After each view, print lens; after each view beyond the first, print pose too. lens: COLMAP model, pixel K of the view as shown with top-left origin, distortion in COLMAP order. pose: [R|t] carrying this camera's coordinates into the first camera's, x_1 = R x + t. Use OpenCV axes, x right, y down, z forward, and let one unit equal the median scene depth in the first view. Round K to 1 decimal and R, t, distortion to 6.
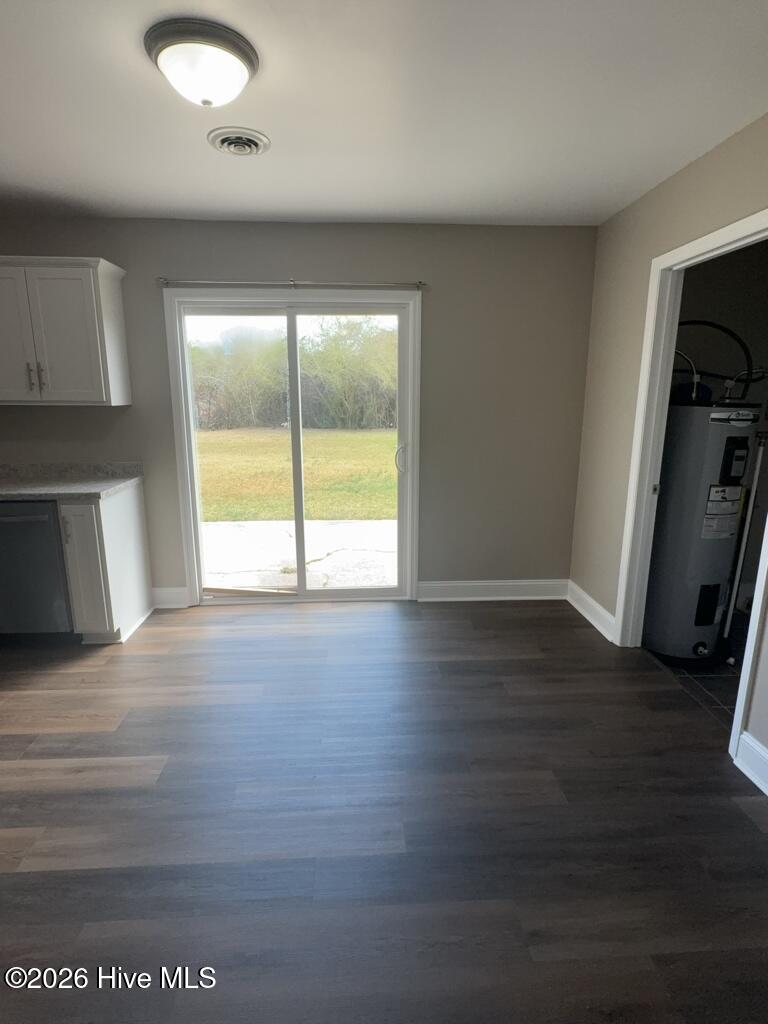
lens RADIAL K [[543.4, 0, 379.4], [0, 543.4, 509.0], [0, 0, 1]] dist [0.011359, 0.000052]
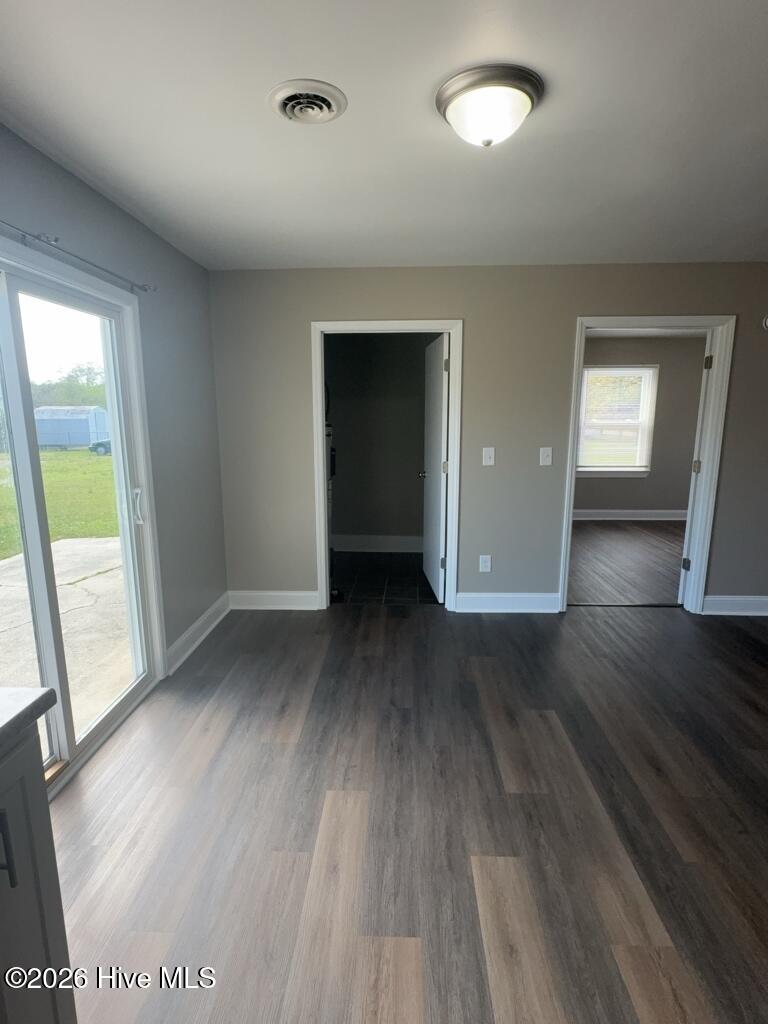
lens RADIAL K [[543.4, 0, 379.3], [0, 543.4, 513.9], [0, 0, 1]] dist [0.011359, 0.000052]
pose [[0.091192, -0.183958, 0.978695, -0.842132], [0.217140, 0.962815, 0.160741, -0.162378], [-0.971871, 0.197856, 0.127746, 0.697296]]
